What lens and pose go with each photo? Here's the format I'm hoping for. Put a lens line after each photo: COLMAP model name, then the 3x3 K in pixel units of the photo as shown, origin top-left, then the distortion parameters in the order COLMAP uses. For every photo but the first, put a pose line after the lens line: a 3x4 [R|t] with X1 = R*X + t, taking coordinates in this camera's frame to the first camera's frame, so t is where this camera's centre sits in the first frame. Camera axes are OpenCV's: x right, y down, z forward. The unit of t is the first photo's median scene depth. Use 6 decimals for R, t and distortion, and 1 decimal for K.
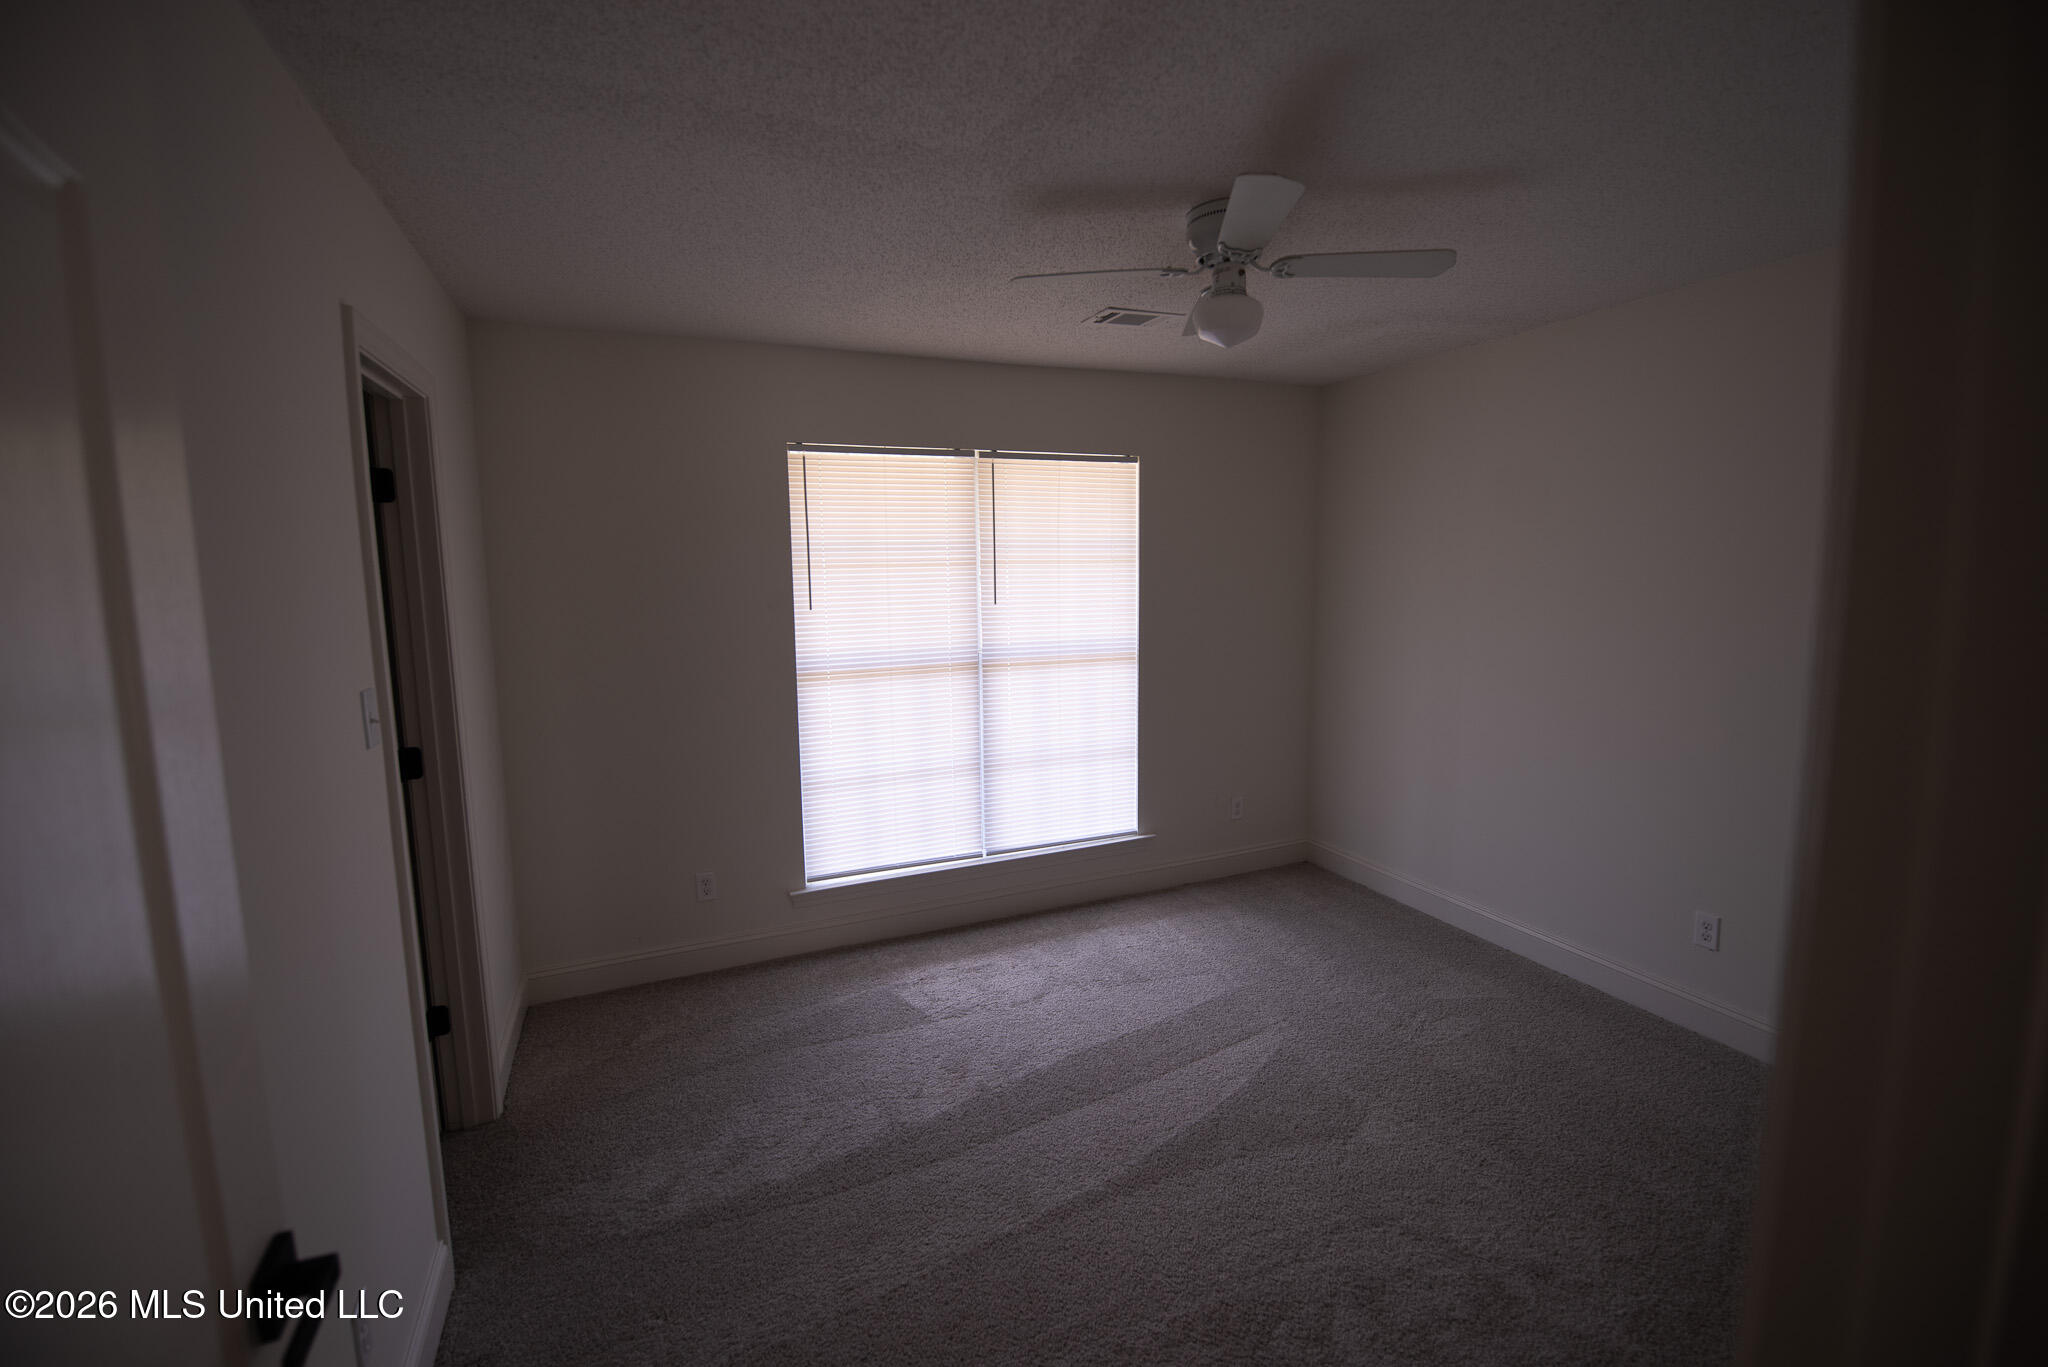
lens RADIAL K [[883.2, 0, 1024.7], [0, 883.2, 668.3], [0, 0, 1]] dist [0.002206, -0.012962]
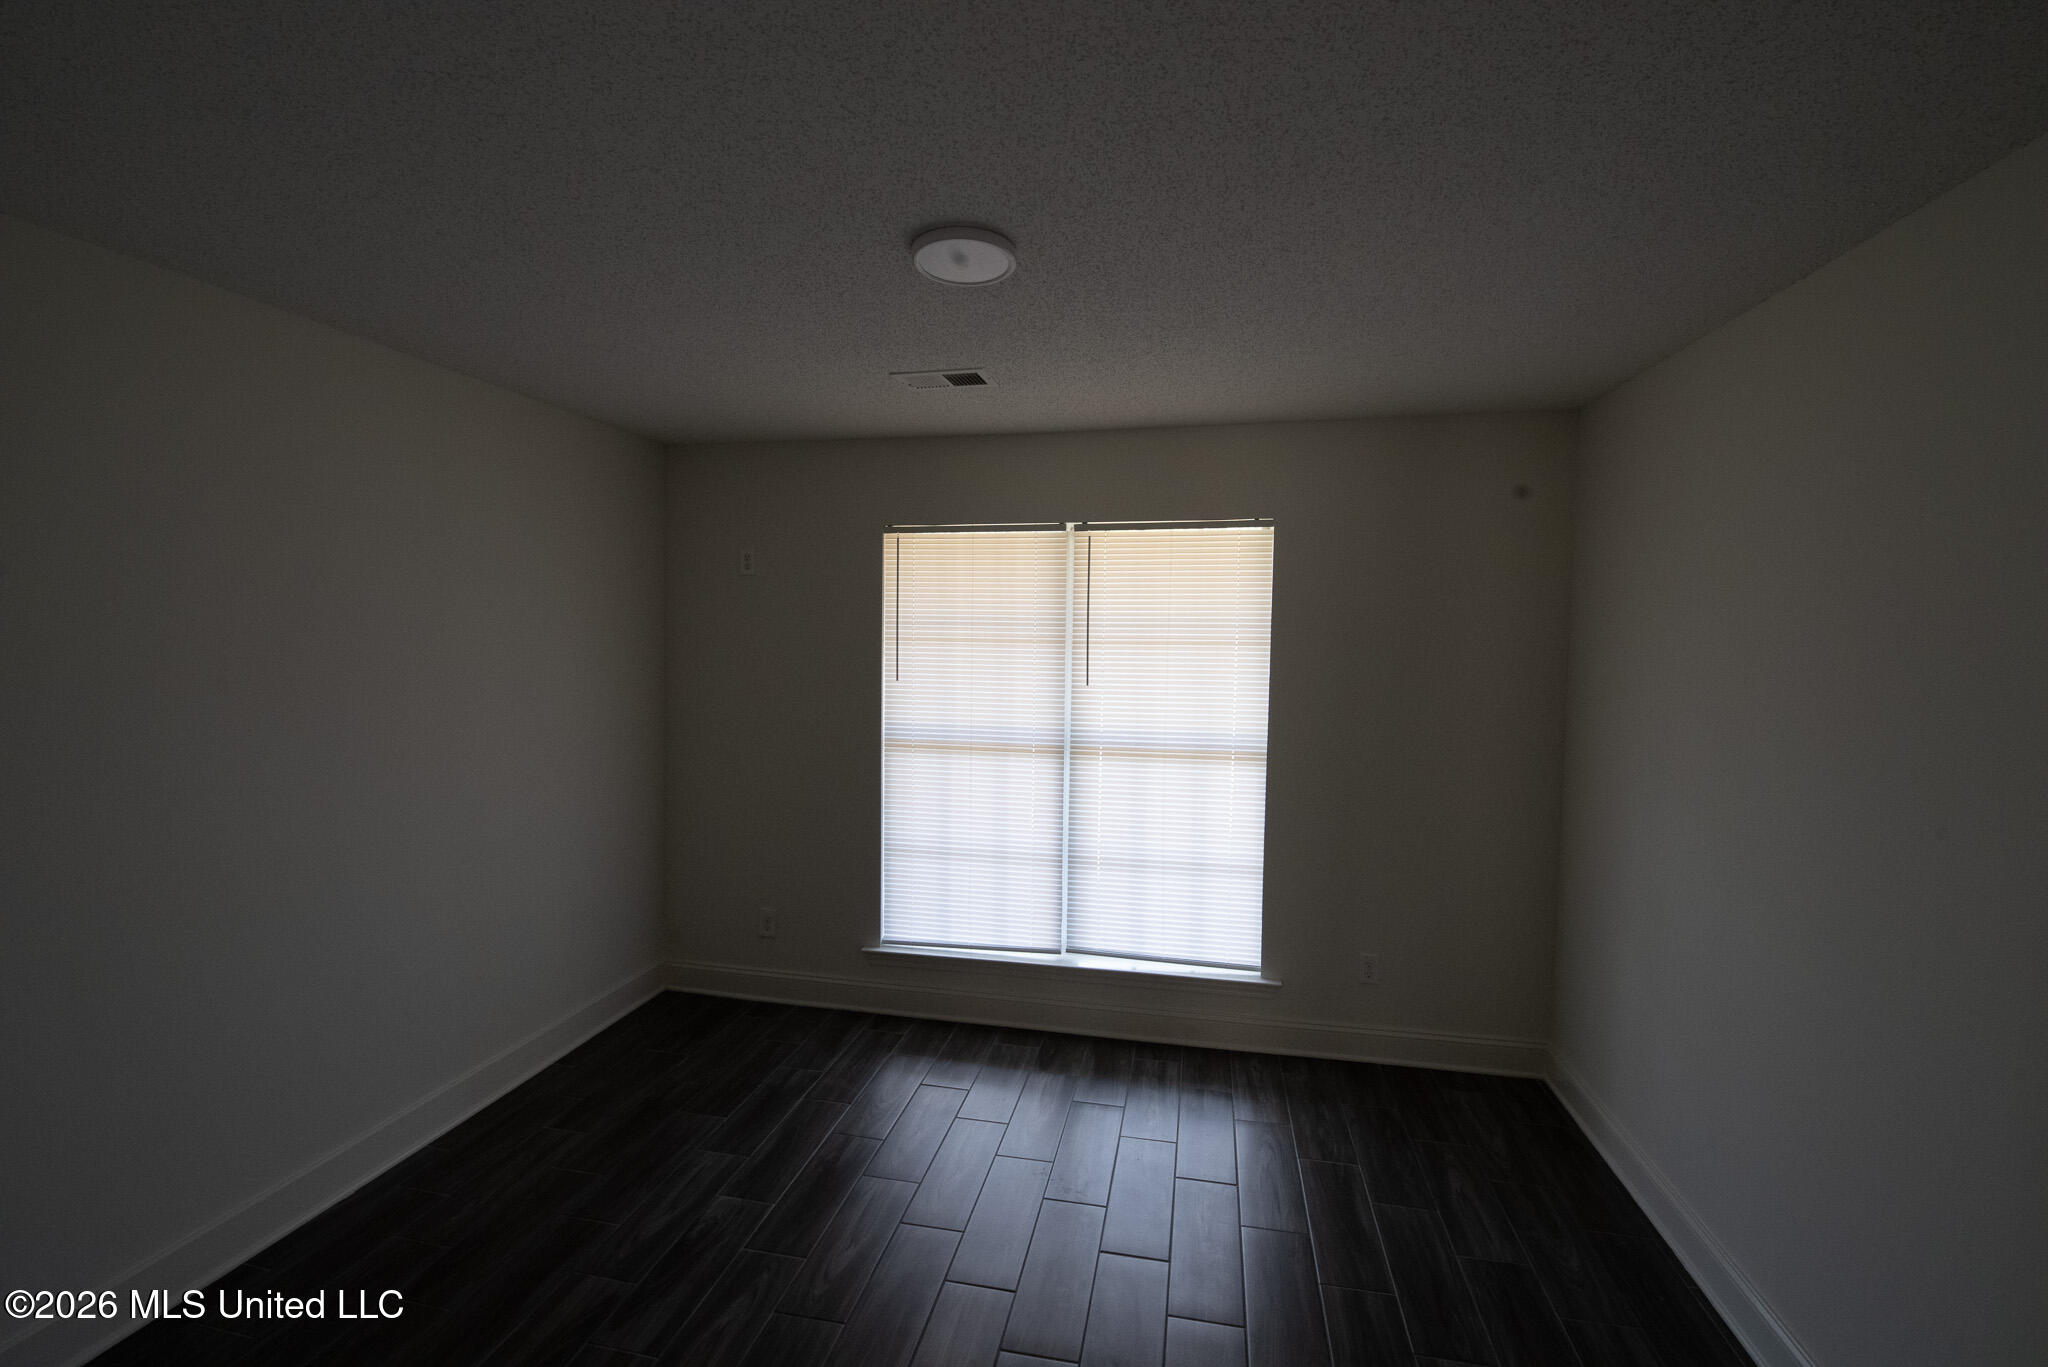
lens RADIAL K [[893.5, 0, 1024.0], [0, 893.5, 683.5], [0, 0, 1]] dist [0.001092, -0.013555]
pose [[0.827017, 0.047698, -0.560149, 0.443693], [-0.086975, 0.995253, -0.043664, -0.028272], [0.555407, 0.084830, 0.827240, 0.187513]]
